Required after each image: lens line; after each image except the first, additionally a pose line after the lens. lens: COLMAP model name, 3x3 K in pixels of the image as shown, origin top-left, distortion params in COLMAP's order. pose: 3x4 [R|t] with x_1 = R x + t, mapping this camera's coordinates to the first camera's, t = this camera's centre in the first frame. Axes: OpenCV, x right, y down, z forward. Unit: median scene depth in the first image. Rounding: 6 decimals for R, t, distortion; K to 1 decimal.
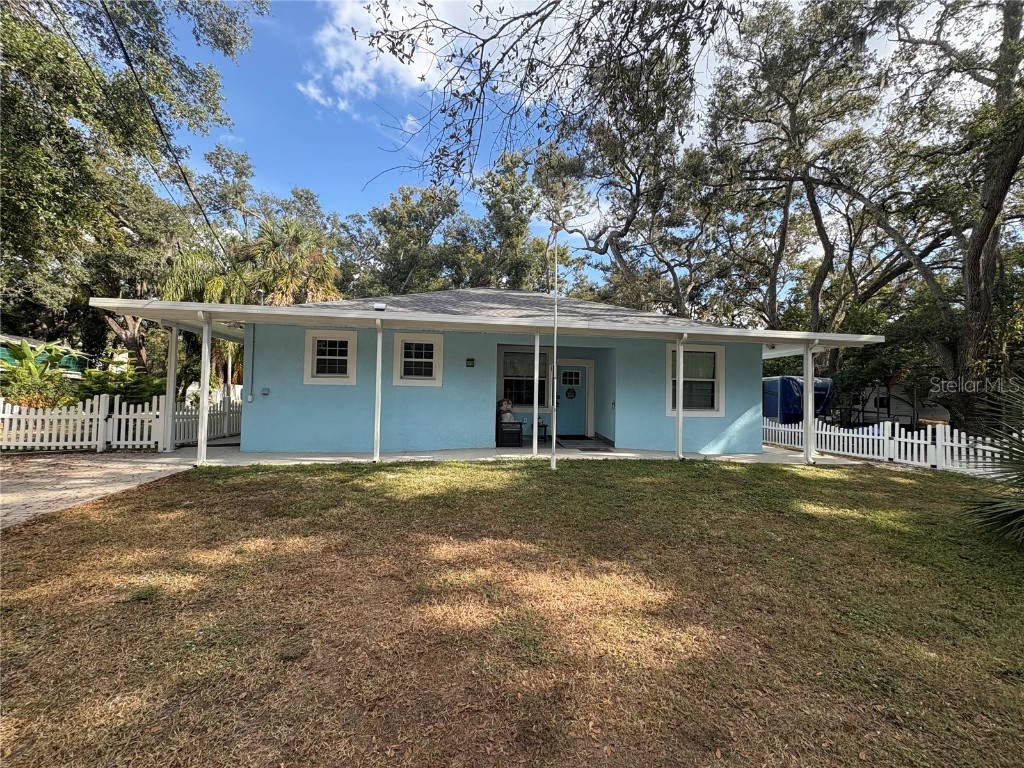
lens RADIAL K [[408.0, 0, 509.1], [0, 408.0, 388.2], [0, 0, 1]] dist [-0.001587, 0.000268]
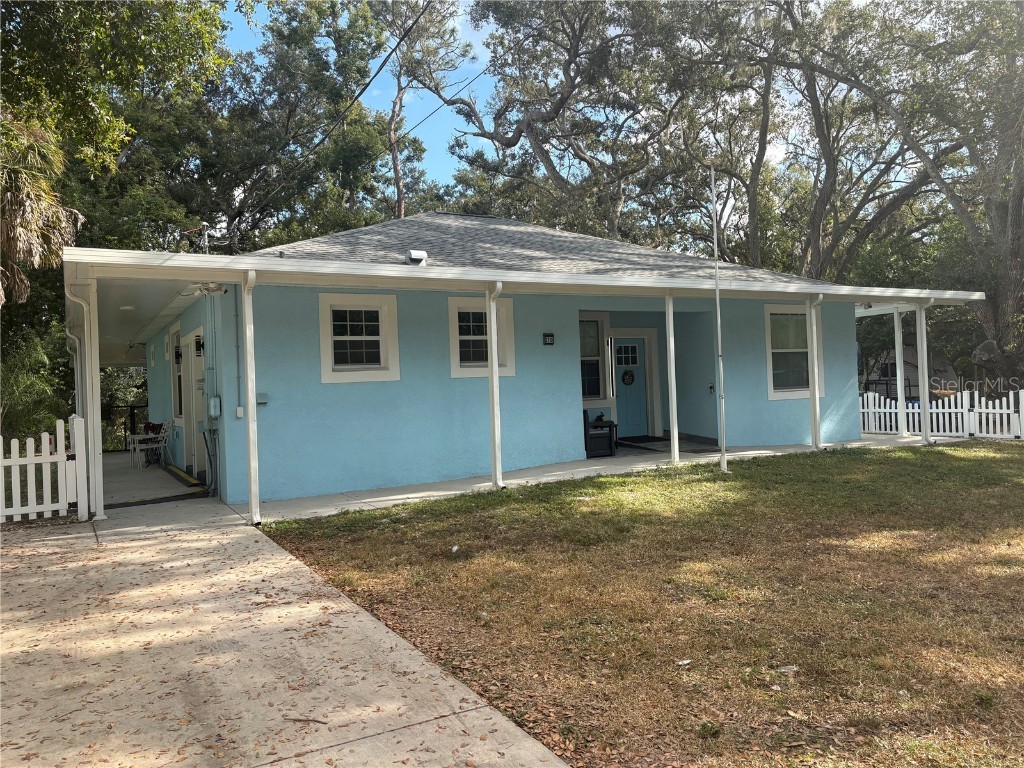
lens RADIAL K [[777.5, 0, 518.2], [0, 777.5, 383.1], [0, 0, 1]] dist [0.048258, -0.035078]
pose [[0.923680, -0.056034, 0.379045, -0.601962], [0.053533, 0.998419, 0.017143, -0.013041], [-0.379406, 0.004457, 0.925220, -0.174050]]
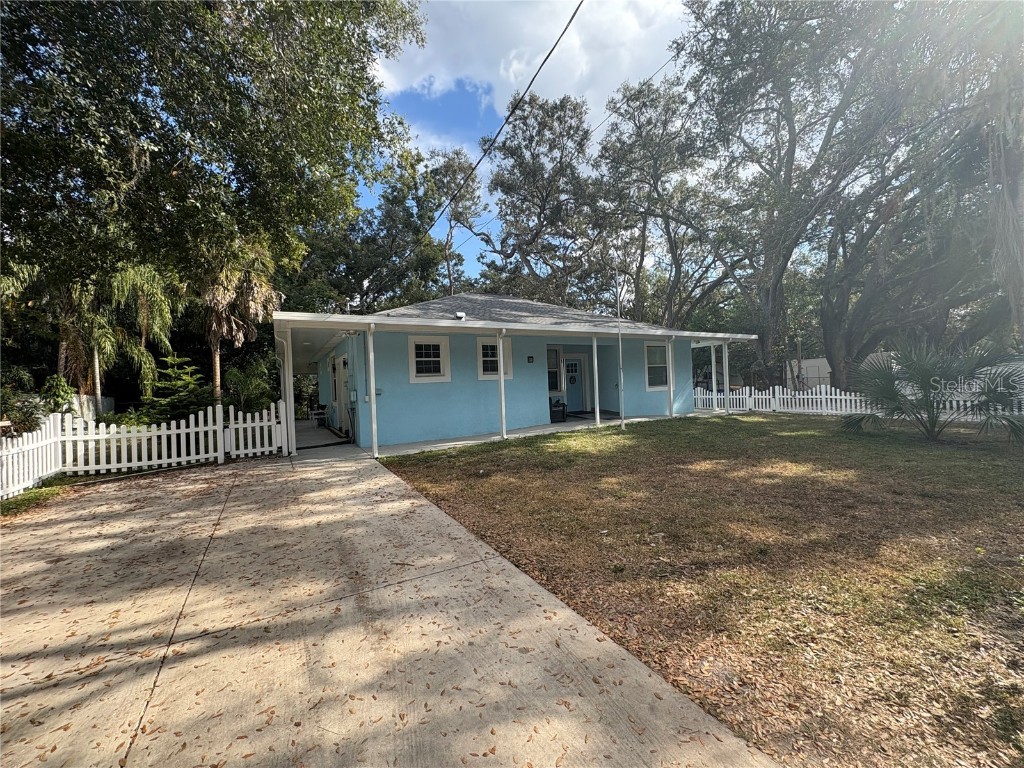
lens RADIAL K [[408.0, 0, 515.0], [0, 408.0, 391.8], [0, 0, 1]] dist [-0.001587, 0.000268]
pose [[0.921986, -0.066194, 0.381524, -0.598199], [0.055583, 0.997701, 0.038778, -0.013007], [-0.383213, -0.014546, 0.923545, -0.157328]]
